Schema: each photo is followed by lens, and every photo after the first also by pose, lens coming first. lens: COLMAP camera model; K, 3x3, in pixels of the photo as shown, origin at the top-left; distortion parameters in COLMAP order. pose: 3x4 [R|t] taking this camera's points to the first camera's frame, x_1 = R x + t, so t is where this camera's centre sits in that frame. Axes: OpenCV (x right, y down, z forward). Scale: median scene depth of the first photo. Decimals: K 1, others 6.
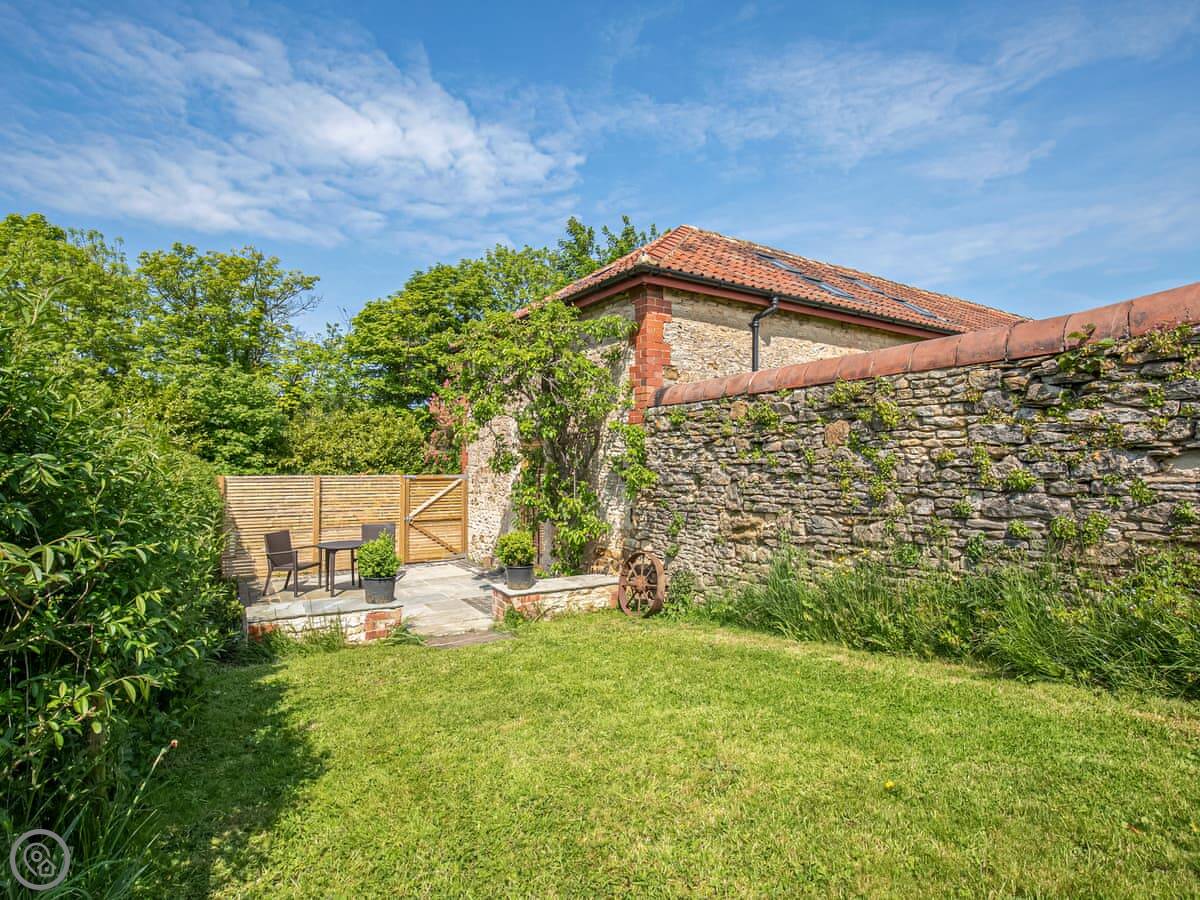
lens RADIAL K [[619.4, 0, 600.0], [0, 619.4, 450.0], [0, 0, 1]] dist [-0.019963, 0.002559]
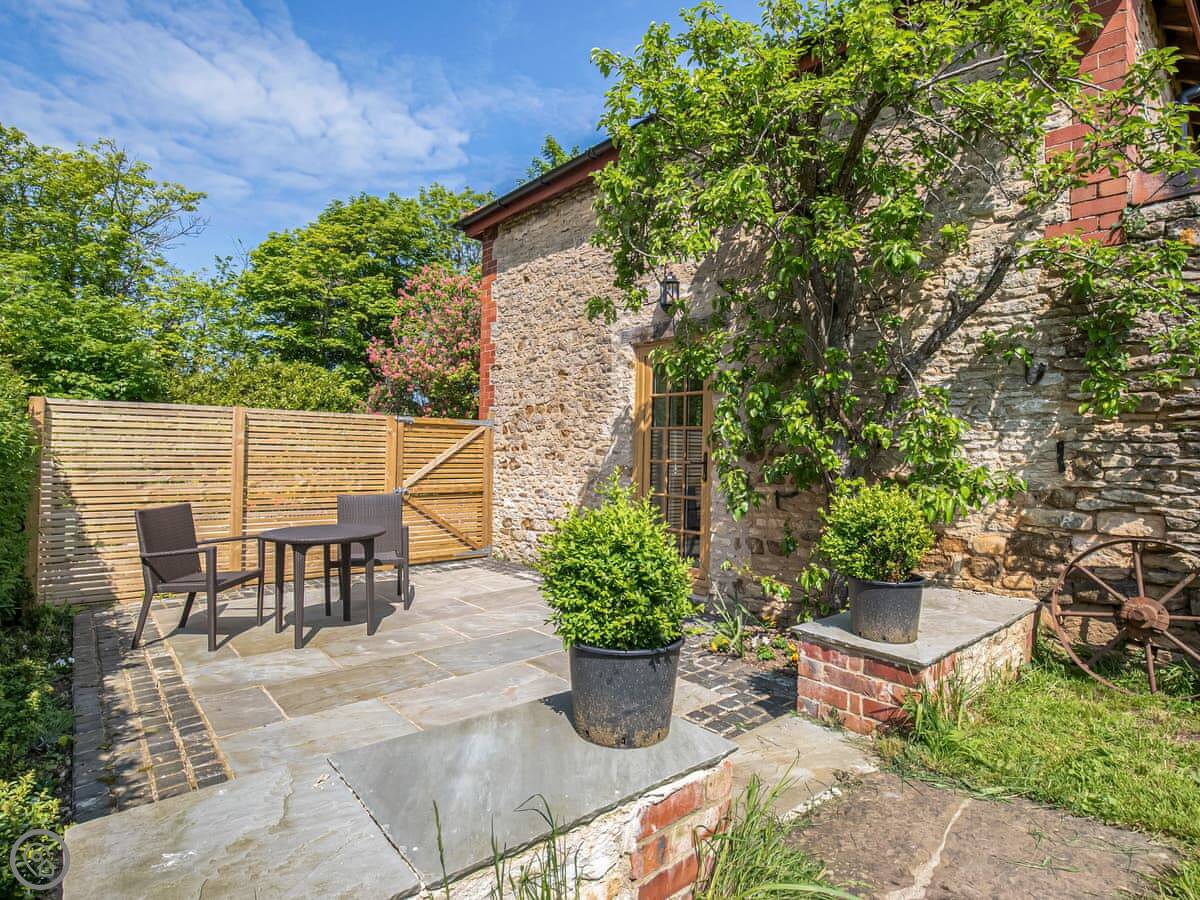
lens RADIAL K [[619.4, 0, 600.0], [0, 619.4, 450.0], [0, 0, 1]] dist [-0.019963, 0.002559]
pose [[0.986780, 0.012842, 0.161555, -0.222867], [-0.014940, 0.999819, 0.011781, 0.064052], [-0.161375, -0.014039, 0.986793, 0.395750]]
